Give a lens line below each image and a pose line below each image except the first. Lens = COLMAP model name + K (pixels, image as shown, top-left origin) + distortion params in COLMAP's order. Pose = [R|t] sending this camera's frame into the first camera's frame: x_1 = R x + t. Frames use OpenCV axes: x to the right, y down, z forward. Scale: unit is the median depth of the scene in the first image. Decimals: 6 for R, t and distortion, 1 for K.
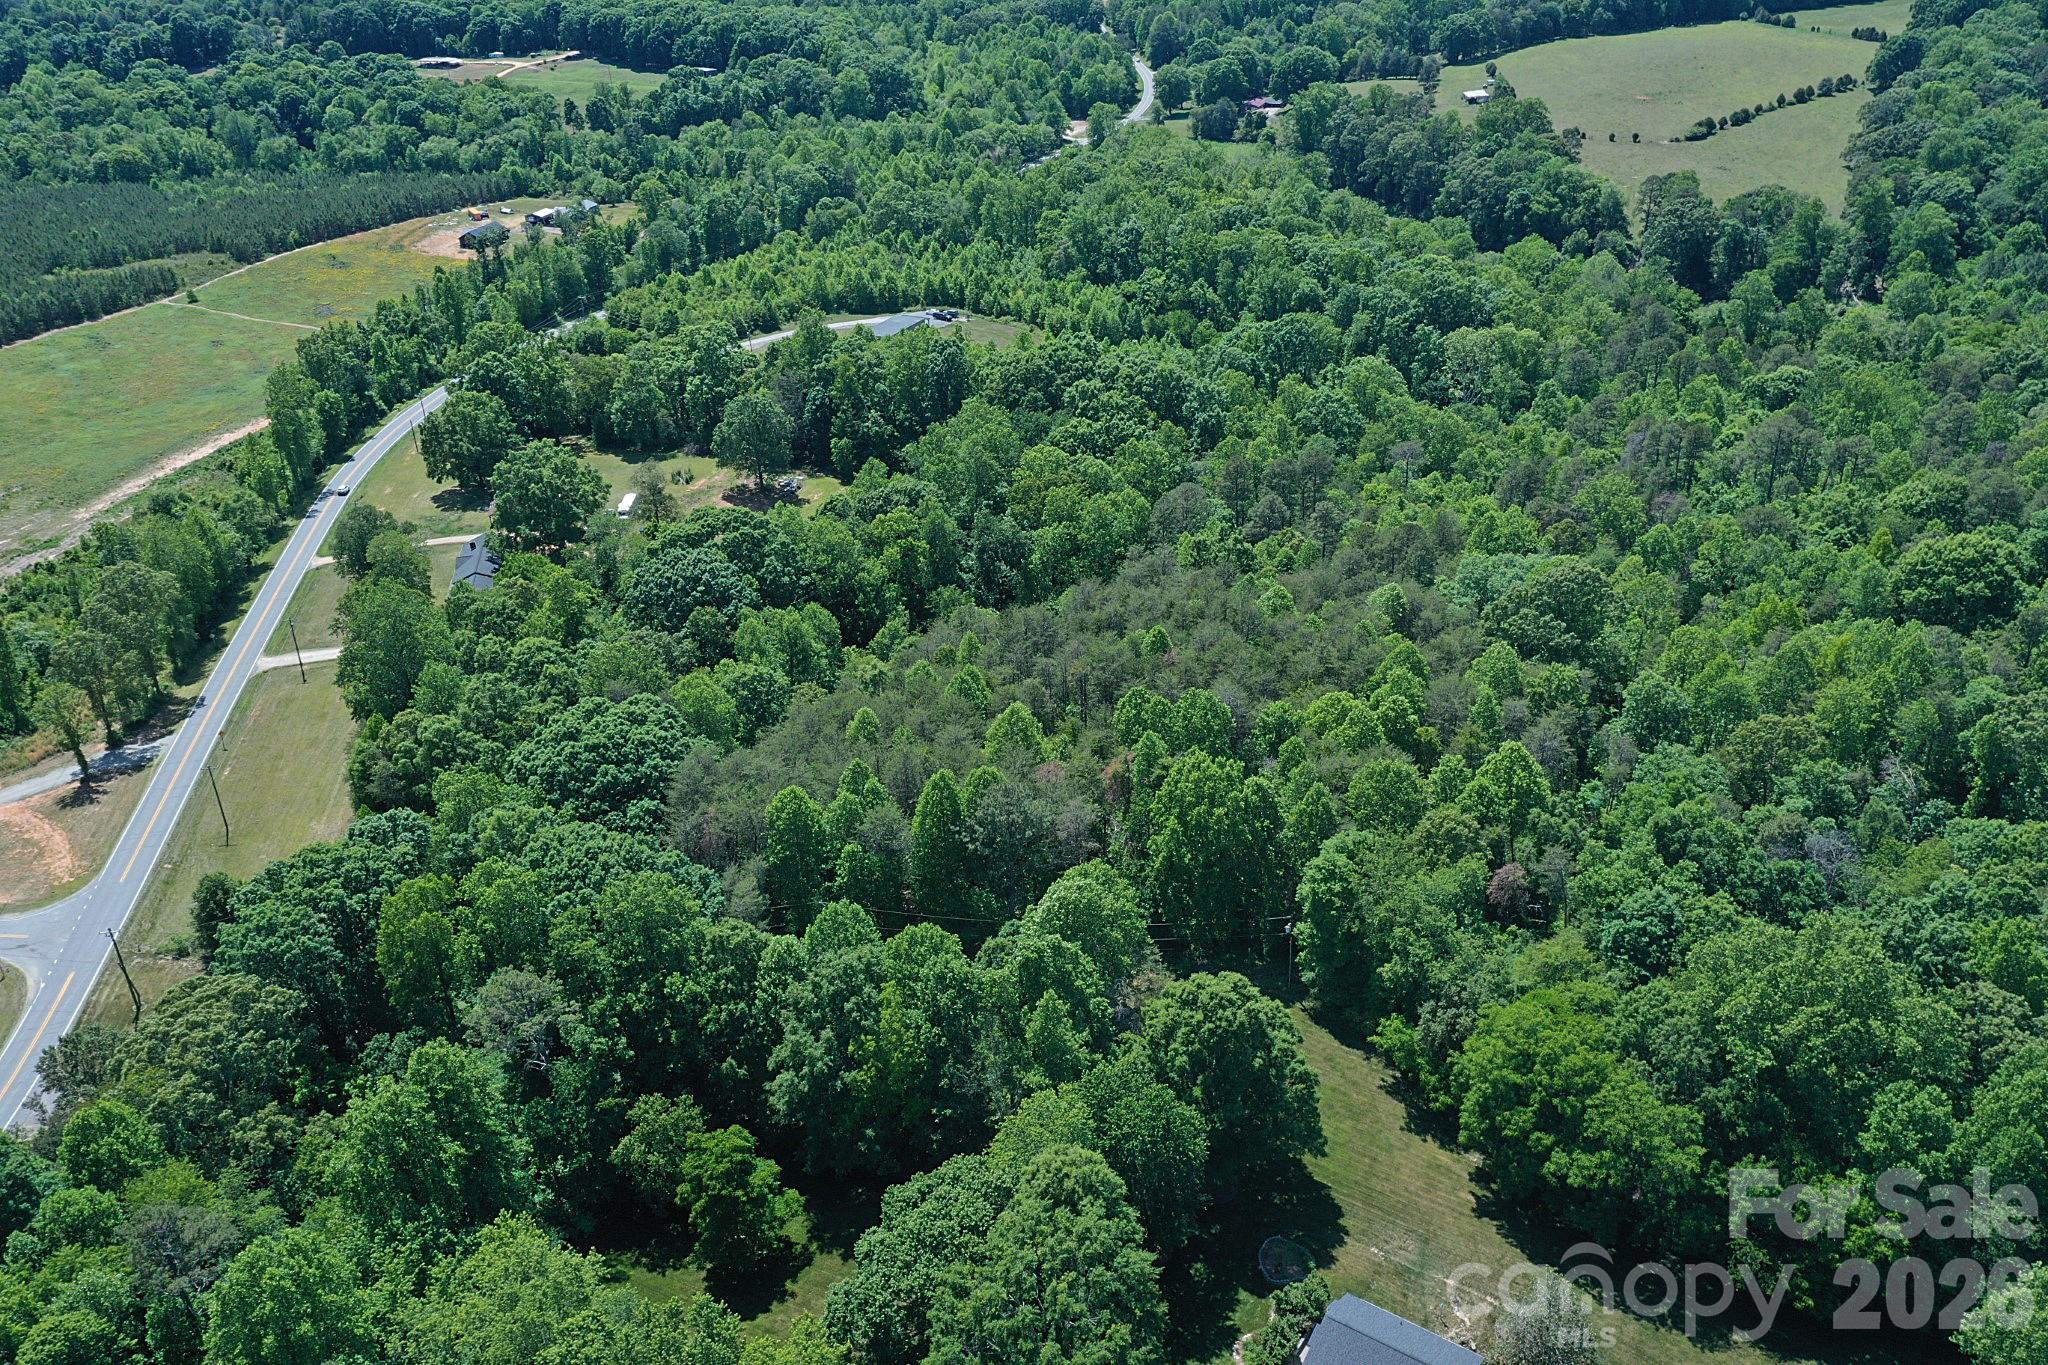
lens RADIAL K [[1620.1, 0, 1031.0], [0, 1620.1, 684.5], [0, 0, 1]] dist [0.006521, -0.001528]
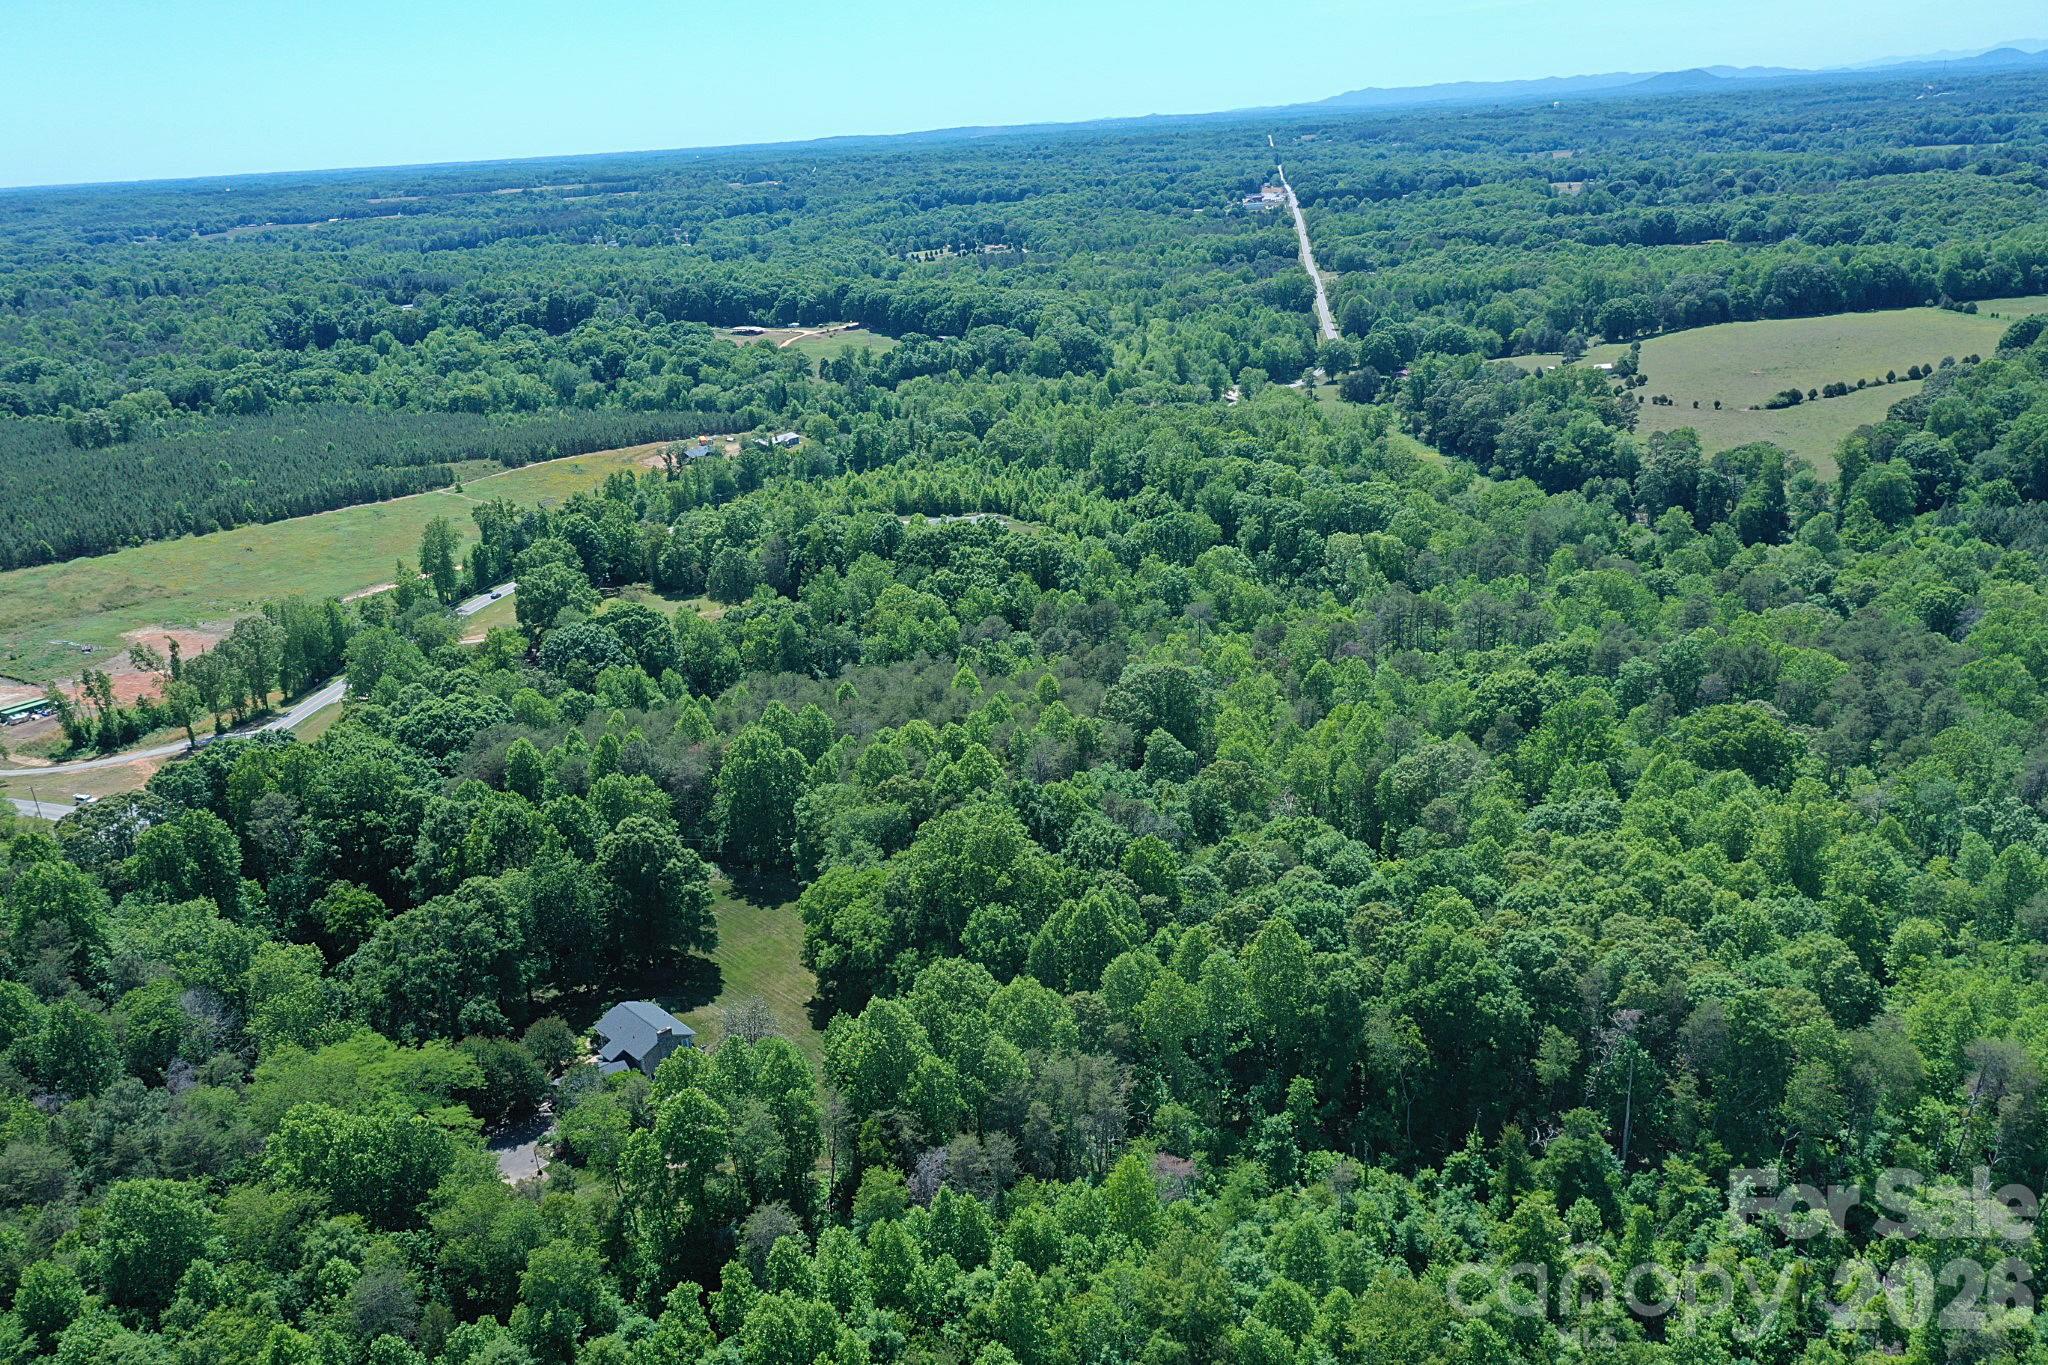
lens RADIAL K [[1621.0, 0, 1022.8], [0, 1621.0, 689.3], [0, 0, 1]] dist [0.012138, 0.003165]
pose [[0.971841, 0.063641, -0.226879, 0.266725], [-0.098920, 0.984075, -0.147687, 0.079596], [0.213867, 0.165972, 0.962660, -0.157391]]
